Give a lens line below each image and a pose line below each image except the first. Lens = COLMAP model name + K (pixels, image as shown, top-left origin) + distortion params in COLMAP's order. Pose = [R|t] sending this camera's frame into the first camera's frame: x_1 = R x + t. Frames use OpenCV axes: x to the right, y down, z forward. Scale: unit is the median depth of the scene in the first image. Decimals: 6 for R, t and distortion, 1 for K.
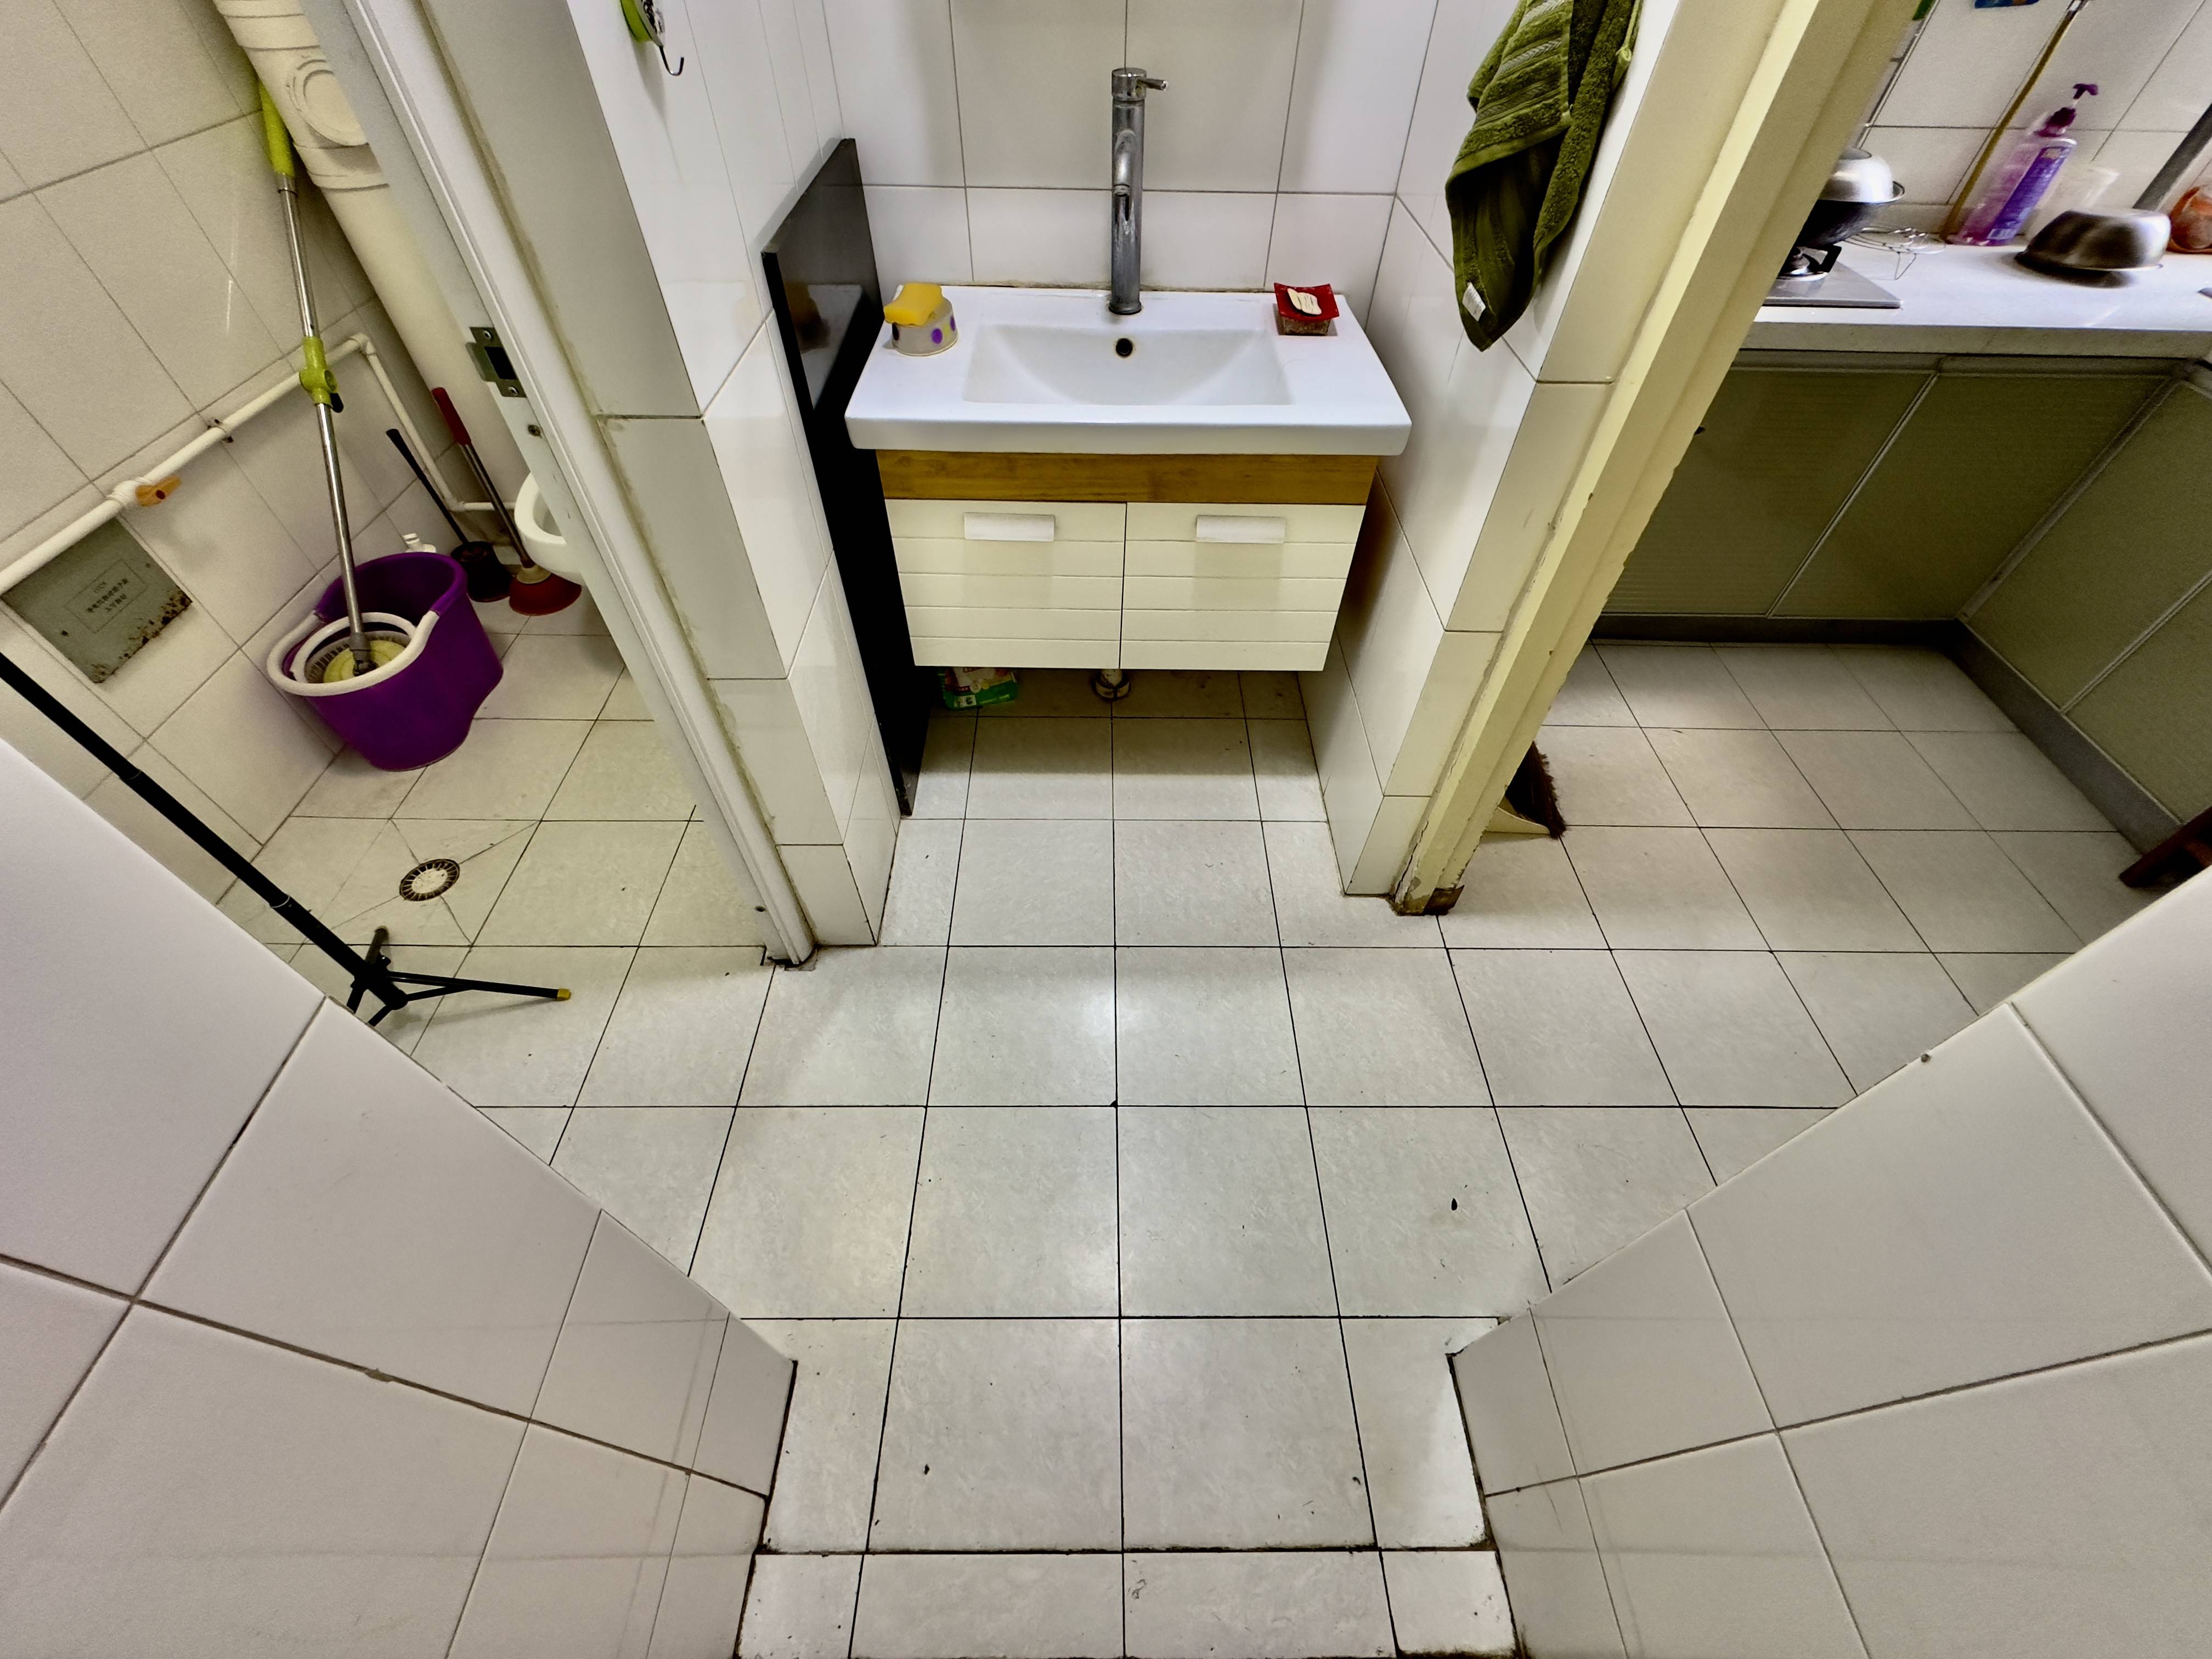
lens RADIAL K [[887.0, 0, 1105.4], [0, 887.0, 832.2], [0, 0, 1]] dist [-0.001753, 0.000680]
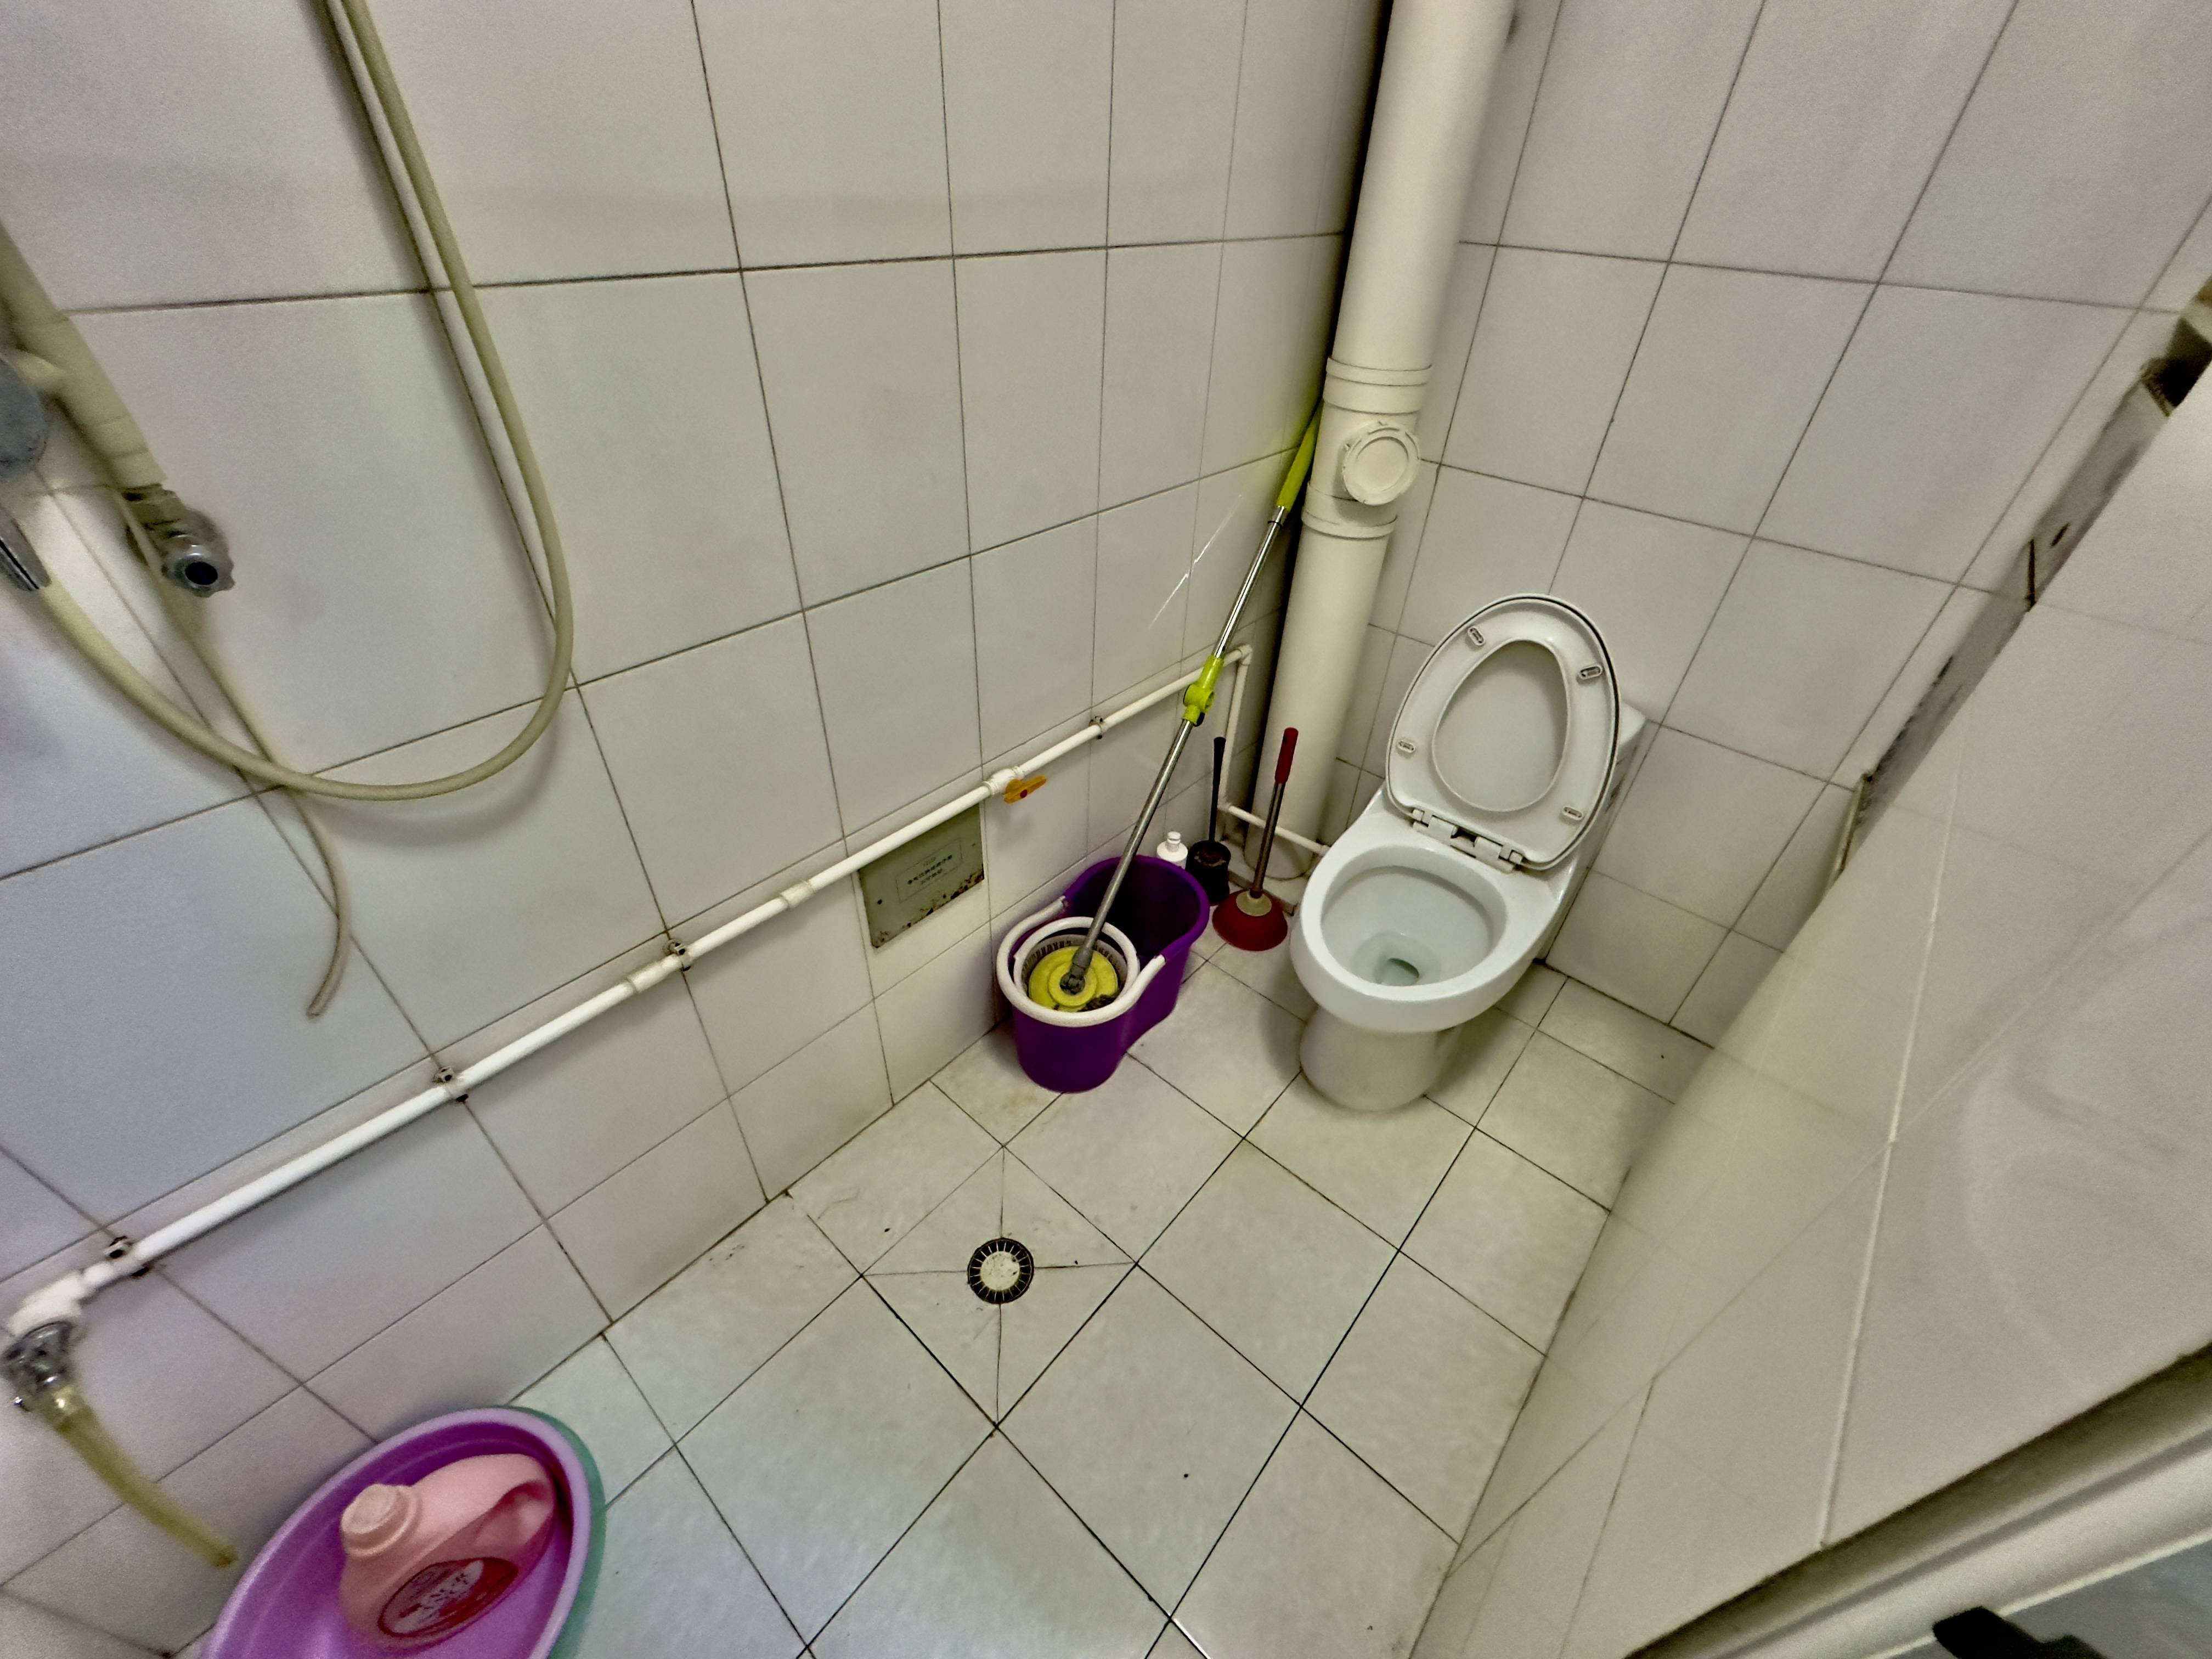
lens RADIAL K [[887.0, 0, 1108.5], [0, 887.0, 836.7], [0, 0, 1]] dist [-0.001753, 0.000680]
pose [[0.754199, 0.418975, -0.505613, -0.439008], [-0.516510, 0.853975, -0.062809, -0.284969], [0.405465, 0.308524, 0.860471, 0.213306]]
